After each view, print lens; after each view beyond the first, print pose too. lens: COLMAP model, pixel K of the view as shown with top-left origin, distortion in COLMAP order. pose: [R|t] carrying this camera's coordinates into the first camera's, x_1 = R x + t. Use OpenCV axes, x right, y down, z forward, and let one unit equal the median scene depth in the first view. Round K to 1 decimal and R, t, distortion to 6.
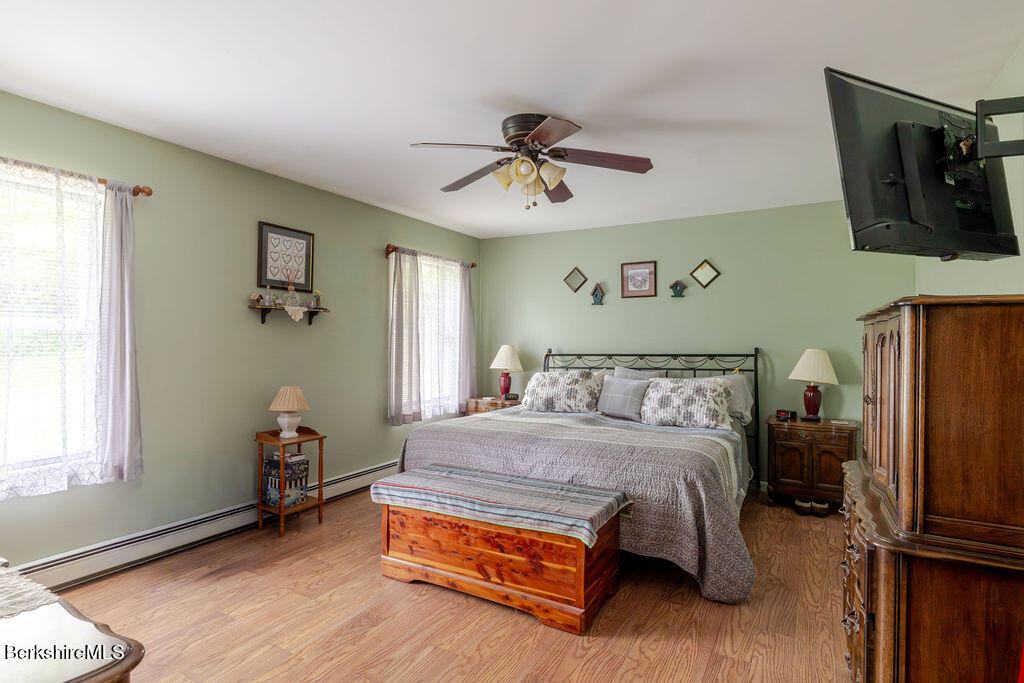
lens RADIAL K [[524.0, 0, 512.8], [0, 524.0, 340.6], [0, 0, 1]] dist [-0.000078, 0.000034]
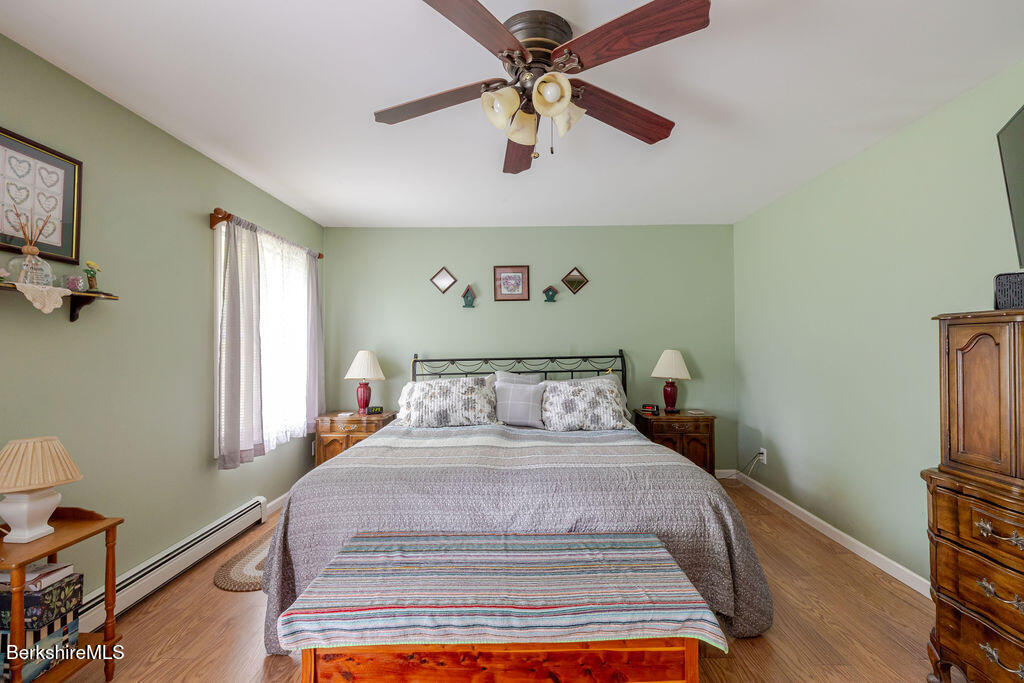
lens RADIAL K [[428.1, 0, 513.4], [0, 428.1, 340.5], [0, 0, 1]] dist [0.000889, 0.000591]
pose [[0.874140, -0.004916, 0.485649, -0.185584], [0.010512, 0.999906, -0.008800, 0.000199], [-0.485561, 0.012798, 0.874109, 0.343809]]
